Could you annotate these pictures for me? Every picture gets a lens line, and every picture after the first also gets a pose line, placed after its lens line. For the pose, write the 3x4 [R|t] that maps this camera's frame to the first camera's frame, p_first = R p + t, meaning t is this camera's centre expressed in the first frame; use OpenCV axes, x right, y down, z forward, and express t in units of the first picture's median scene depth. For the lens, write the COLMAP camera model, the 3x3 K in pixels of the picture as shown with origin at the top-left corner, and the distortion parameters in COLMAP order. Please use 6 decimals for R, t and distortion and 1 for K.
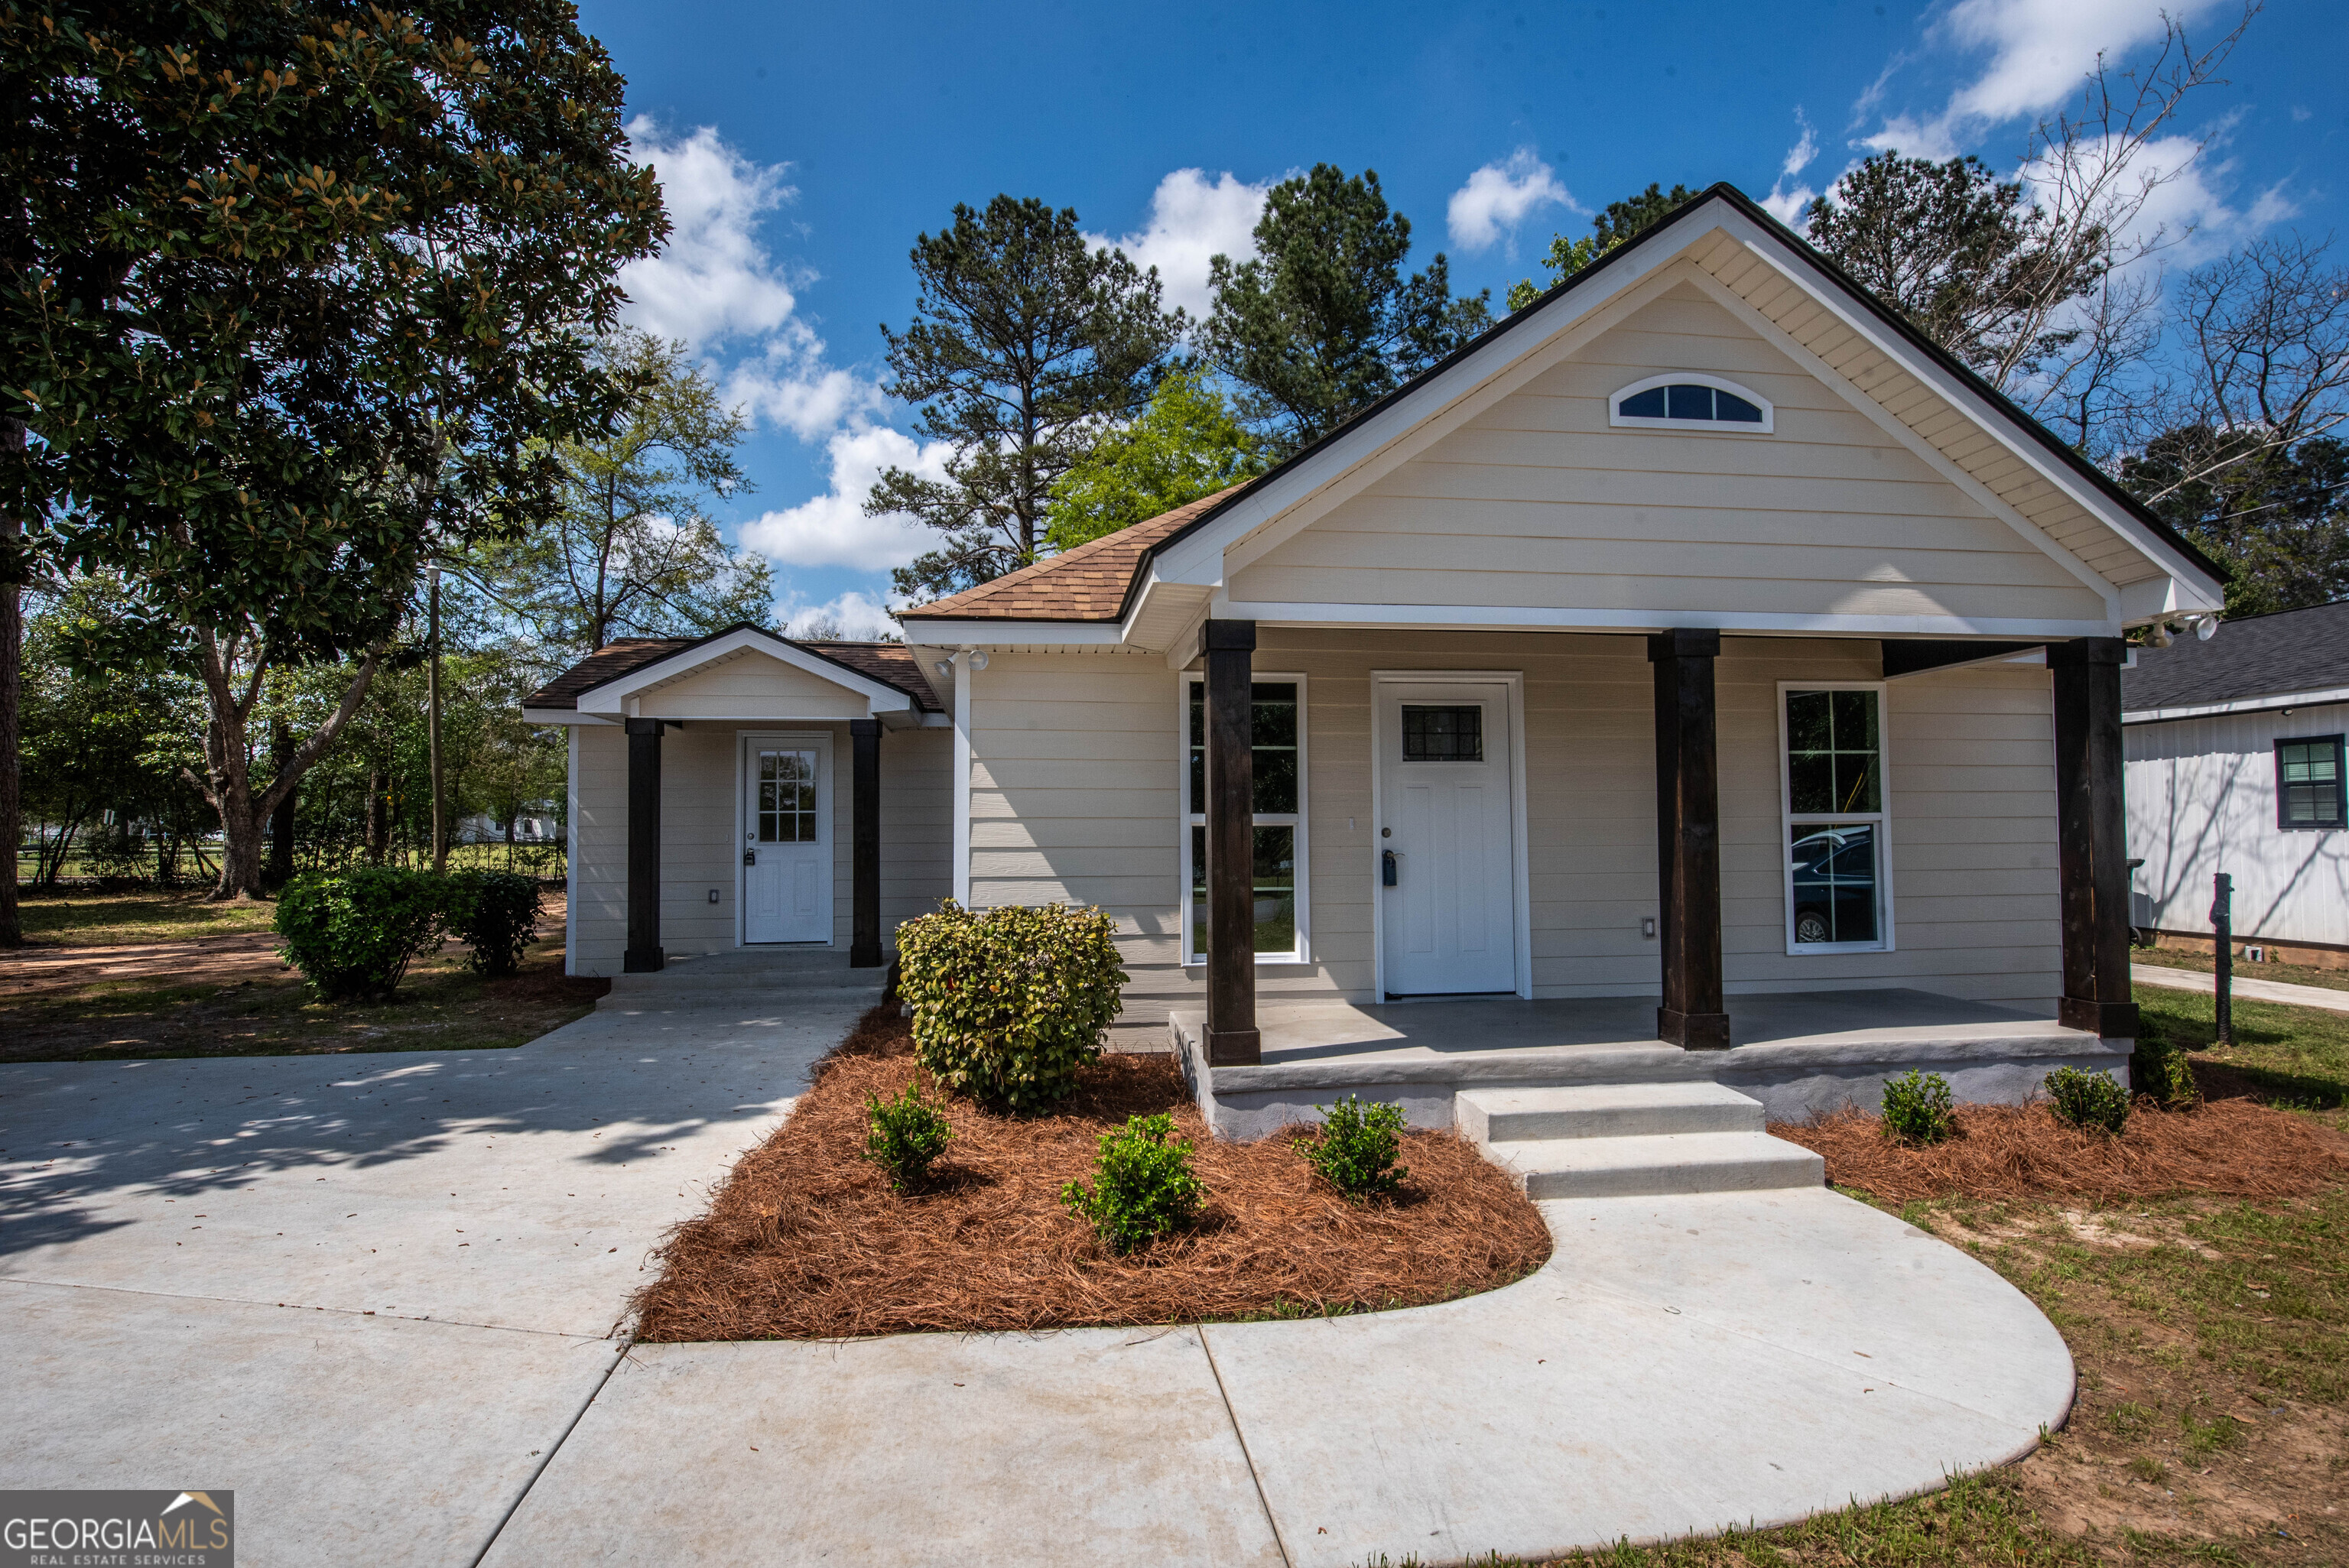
lens RADIAL K [[1072.8, 0, 1176.2], [0, 1072.8, 793.2], [0, 0, 1]] dist [-0.007696, -0.002512]
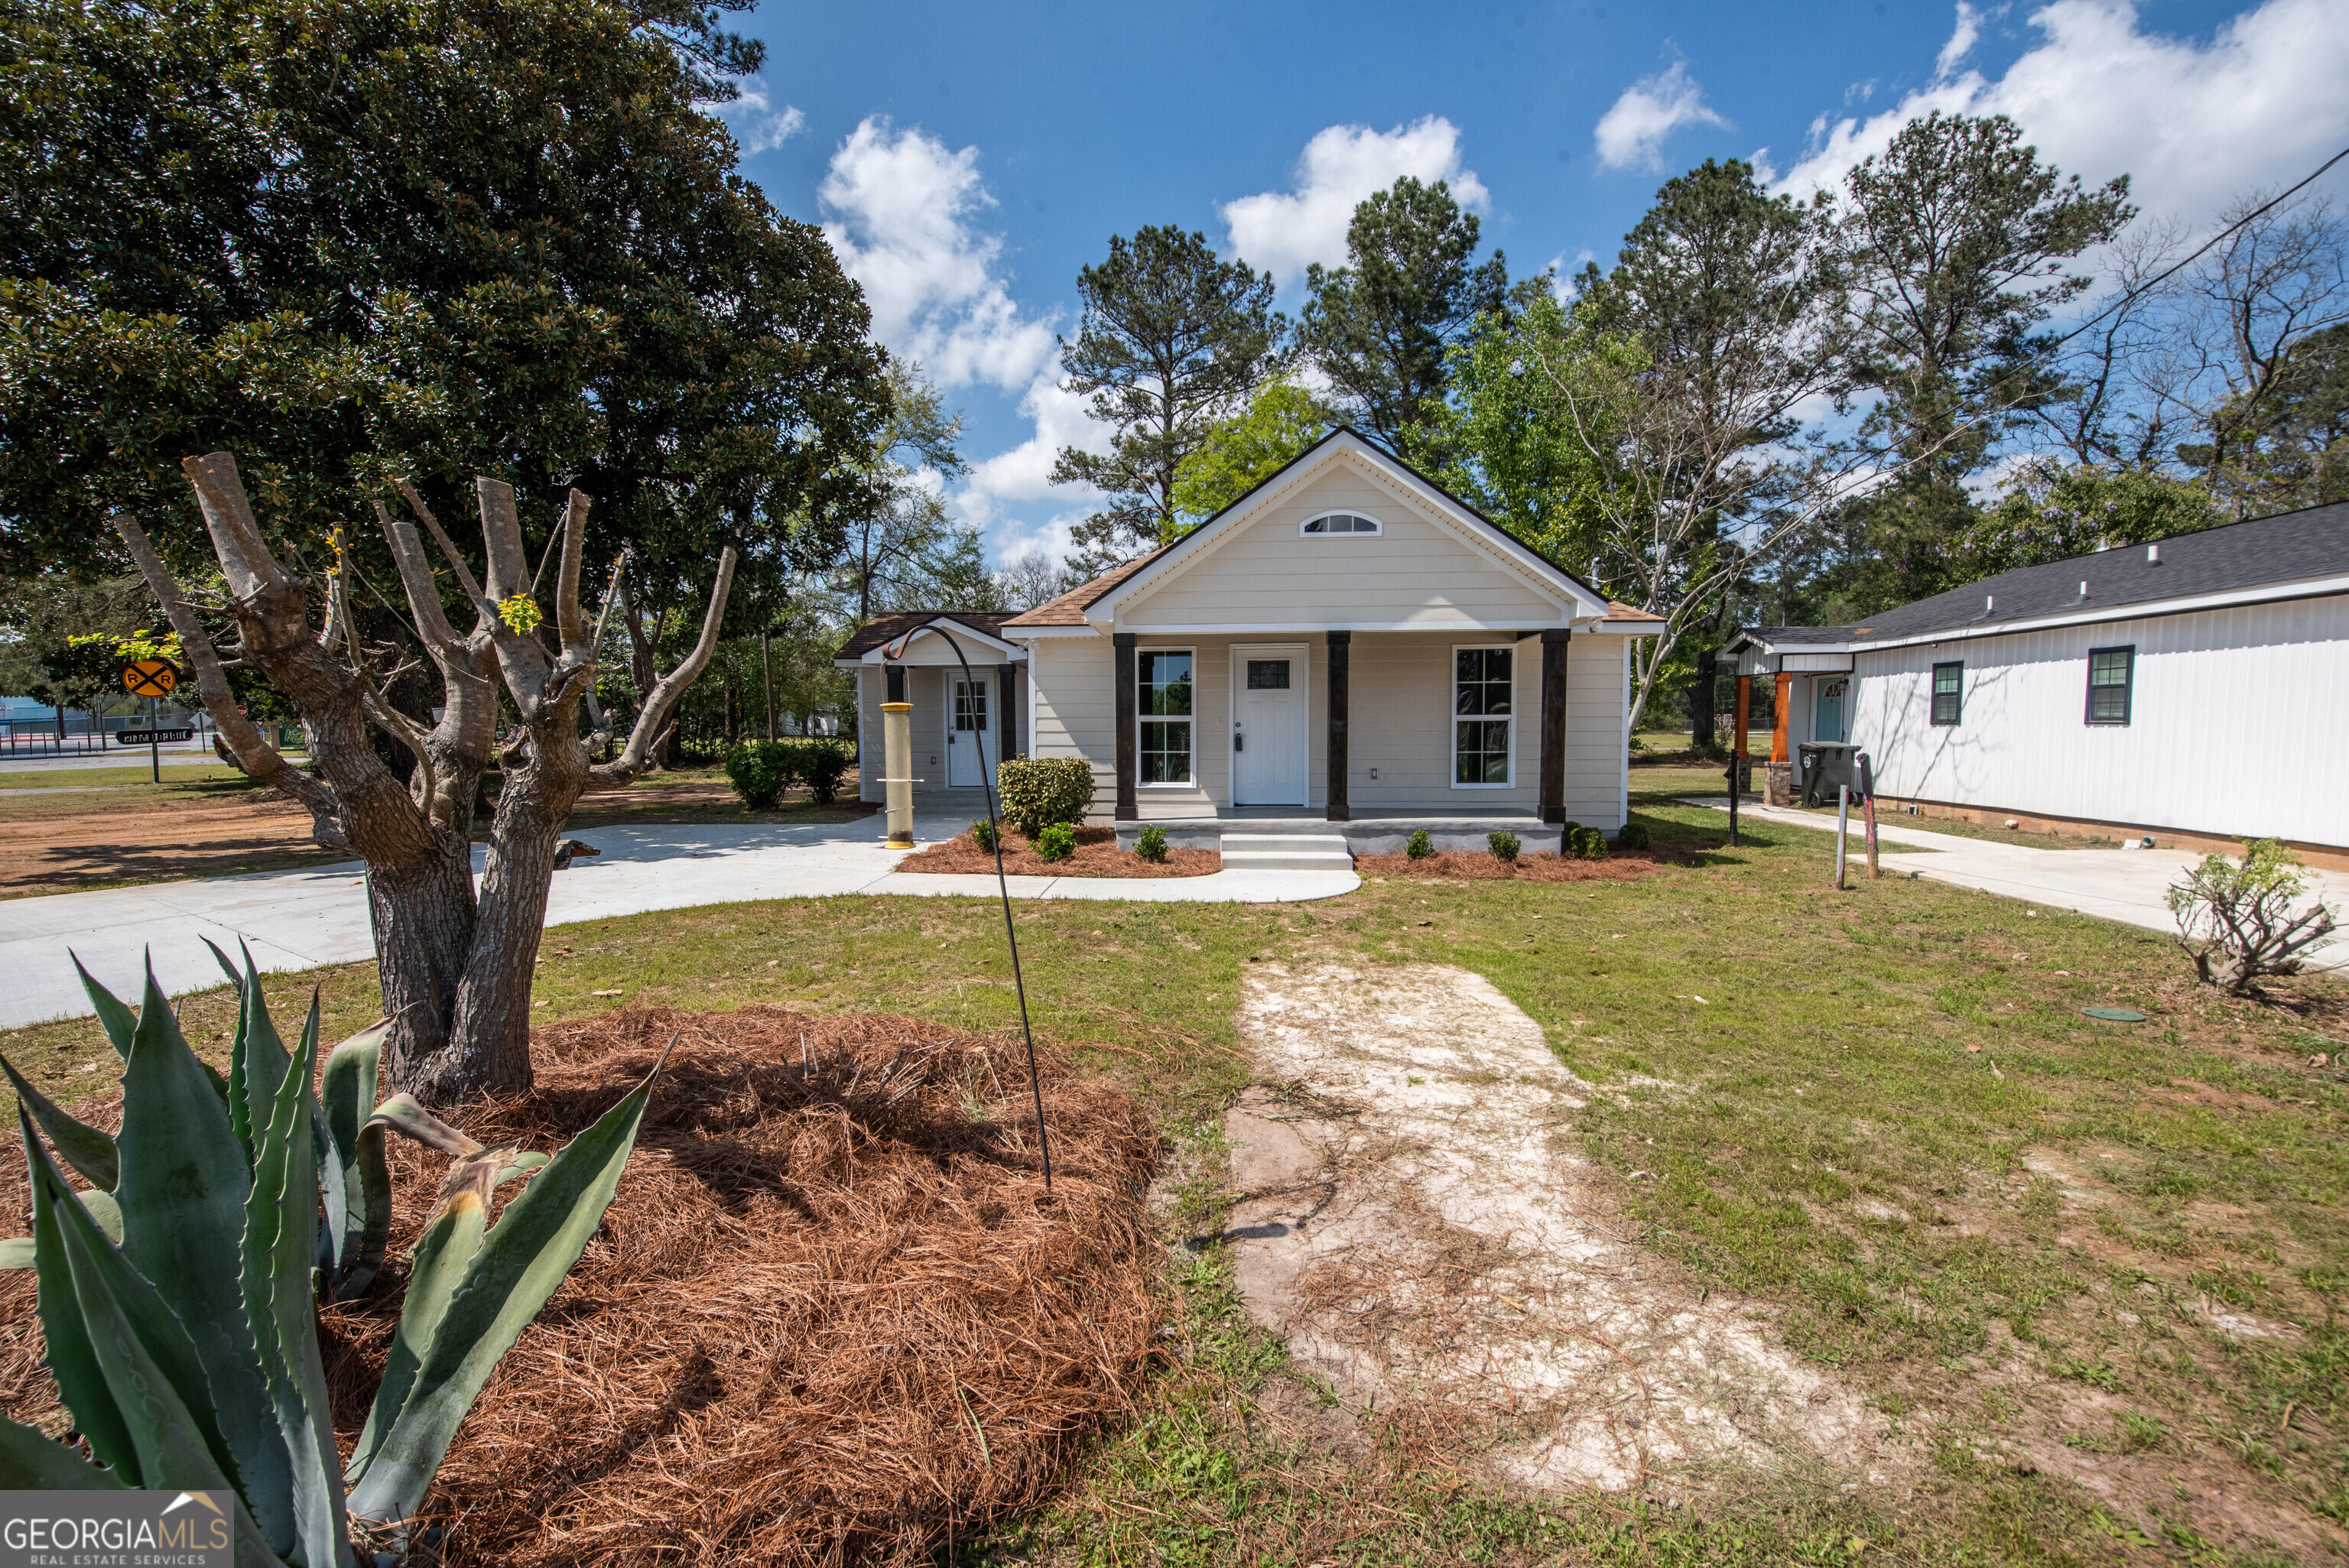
lens RADIAL K [[943.8, 0, 1167.5], [0, 943.8, 785.1], [0, 0, 1]] dist [-0.016055, -0.002654]
pose [[0.982565, 0.012702, -0.185485, 0.094439], [0.005202, 0.995394, 0.095723, -0.004941], [0.185846, -0.095019, 0.977974, -0.183053]]
